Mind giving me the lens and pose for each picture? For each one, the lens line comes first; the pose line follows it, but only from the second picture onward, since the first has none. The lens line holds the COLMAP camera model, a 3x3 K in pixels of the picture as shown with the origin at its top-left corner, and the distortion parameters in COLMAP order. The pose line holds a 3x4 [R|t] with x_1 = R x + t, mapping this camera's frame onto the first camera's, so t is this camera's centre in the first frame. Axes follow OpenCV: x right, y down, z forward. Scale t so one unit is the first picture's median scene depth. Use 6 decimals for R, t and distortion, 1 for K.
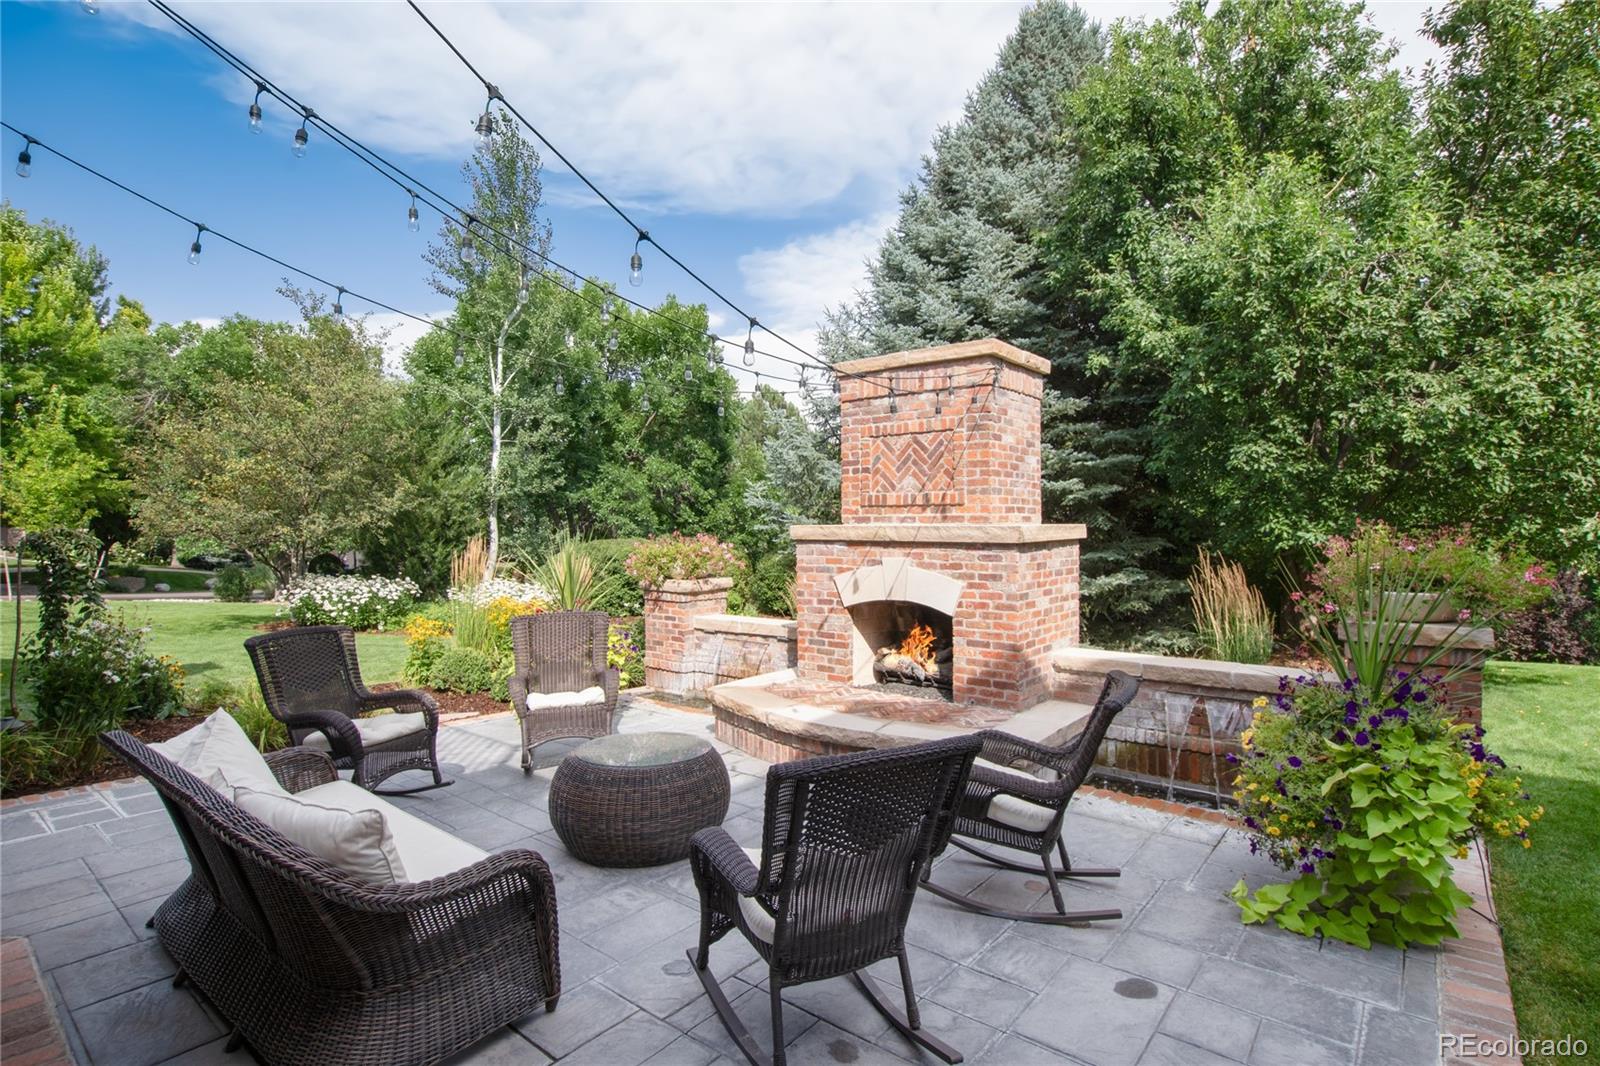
lens RADIAL K [[808.6, 0, 798.6], [0, 808.6, 516.8], [0, 0, 1]] dist [-0.024268, 0.000080]
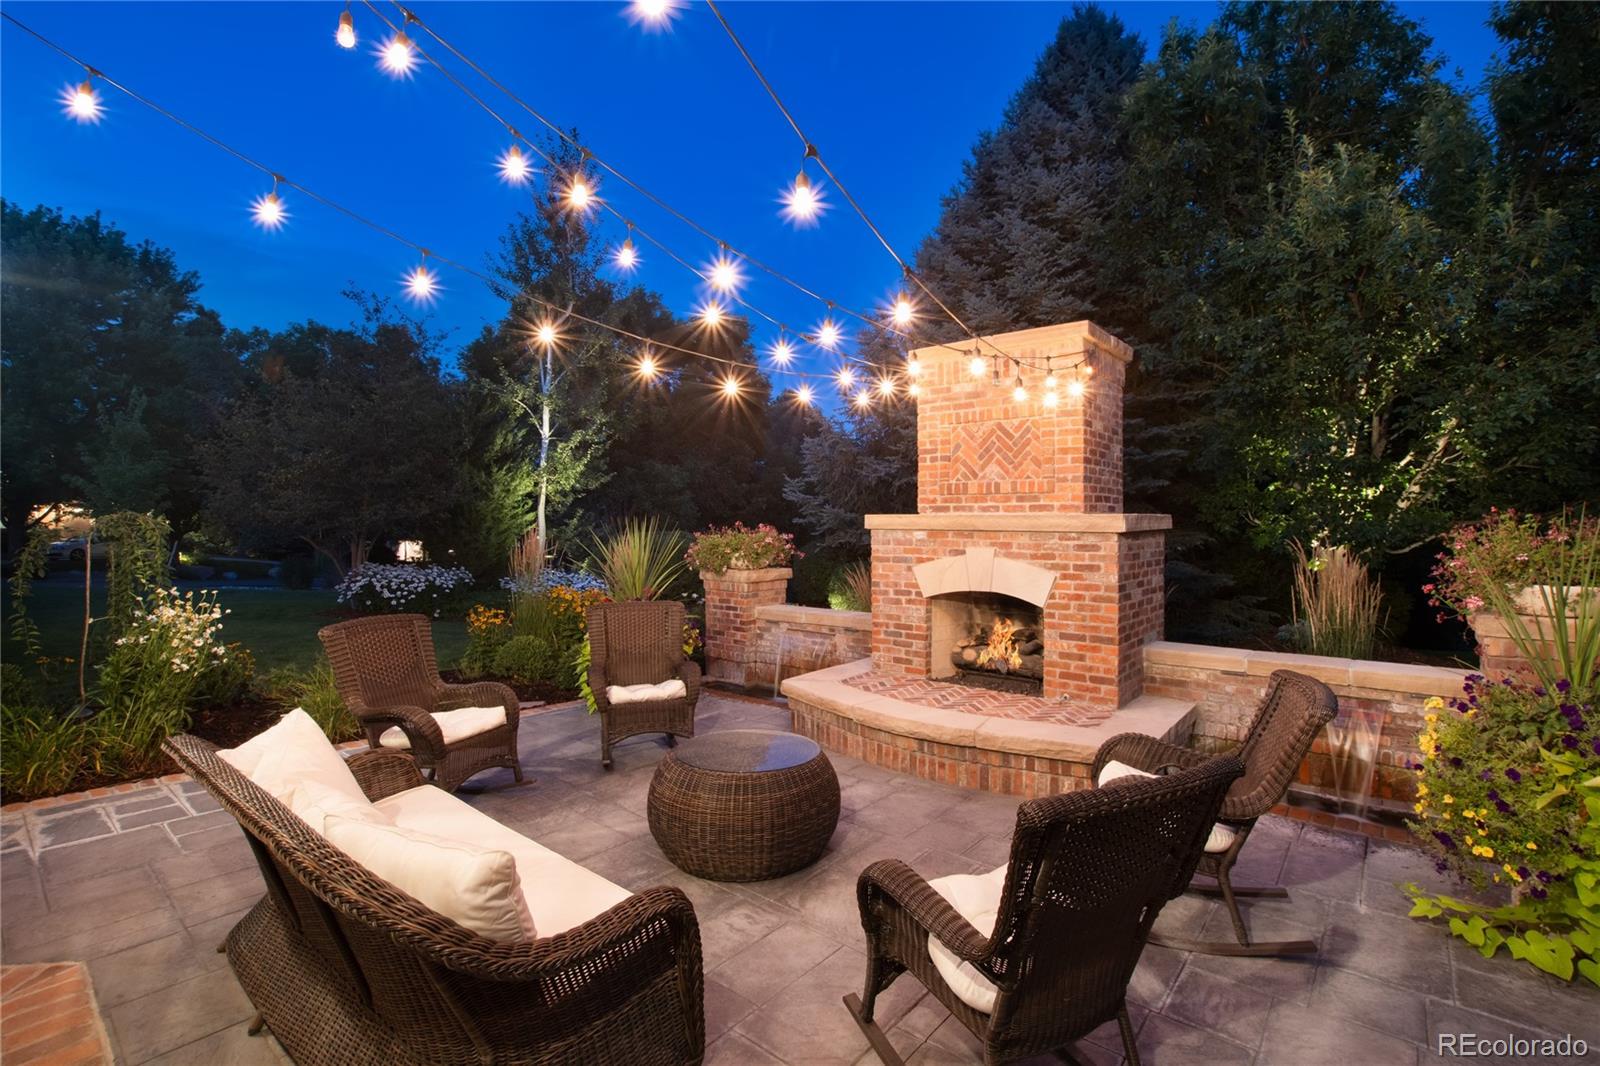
lens RADIAL K [[749.6, 0, 802.6], [0, 749.6, 516.3], [0, 0, 1]] dist [-0.030844, 0.000453]
pose [[0.999913, 0.005017, -0.012176, -0.081053], [-0.004983, 0.999984, 0.002839, 0.011461], [0.012190, -0.002778, 0.999922, 0.097527]]
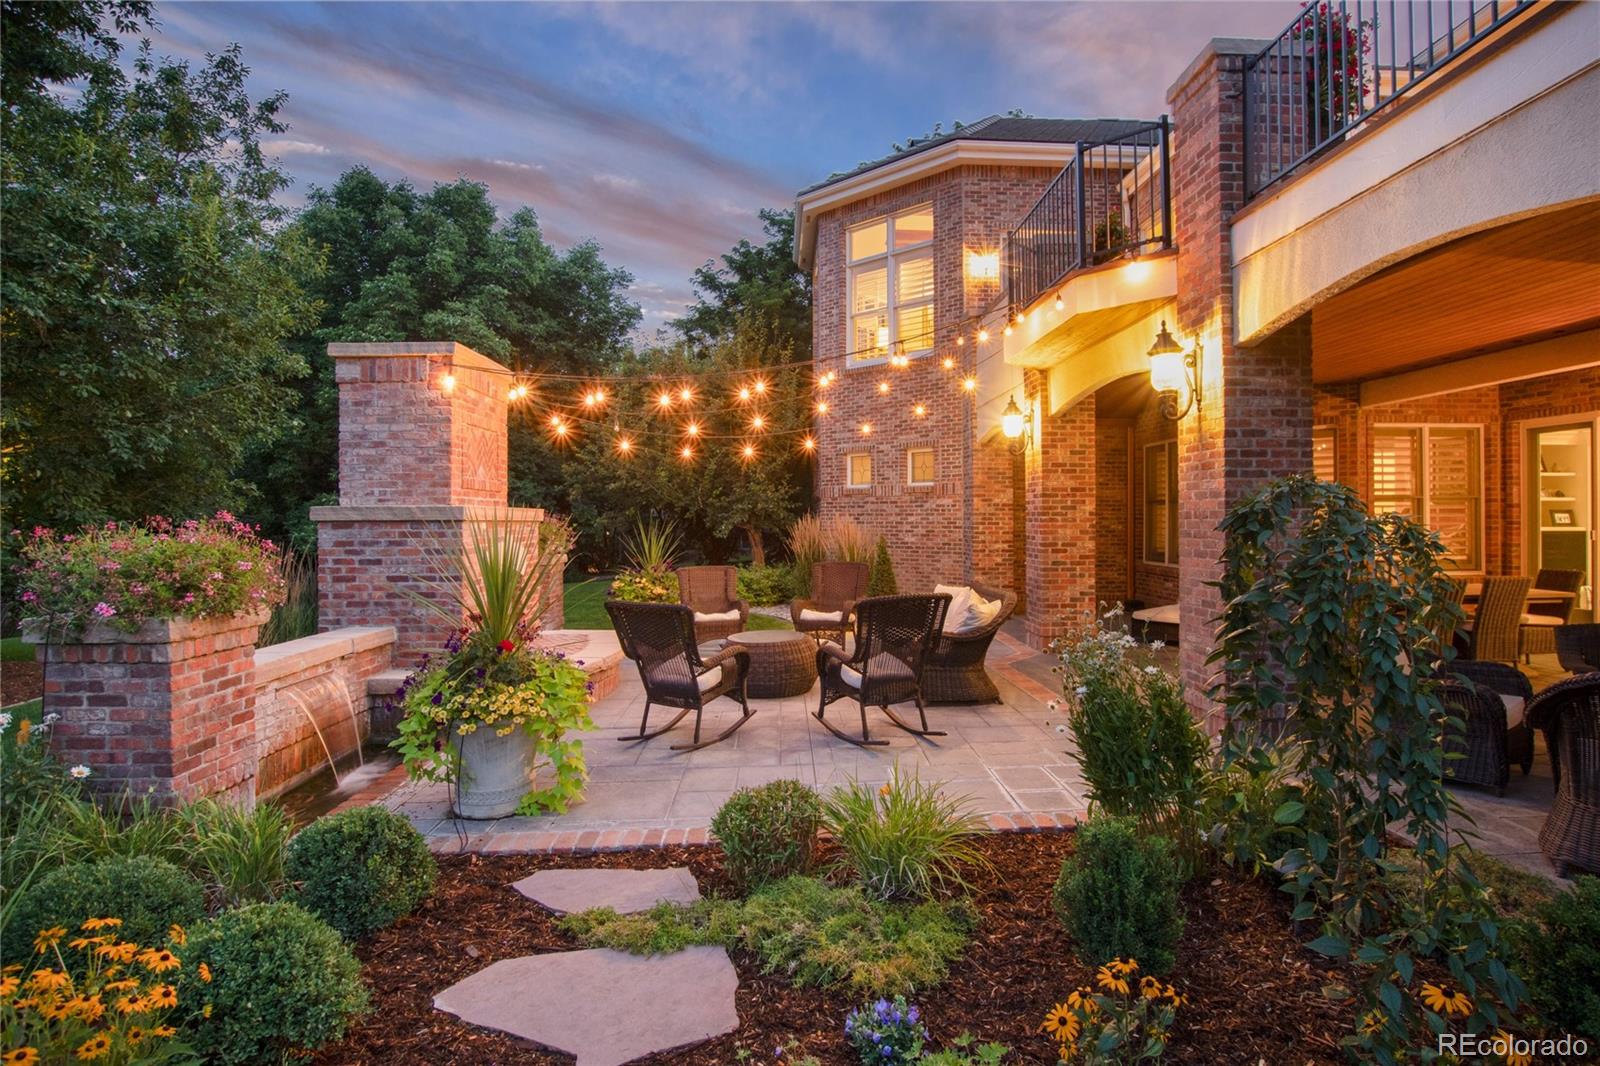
lens RADIAL K [[749.6, 0, 802.6], [0, 749.6, 516.3], [0, 0, 1]] dist [-0.030844, 0.000453]
pose [[-0.653726, 0.004232, 0.756720, -1.007005], [0.000676, 0.999987, -0.005008, 0.030388], [-0.756731, -0.002762, -0.653720, 1.385052]]
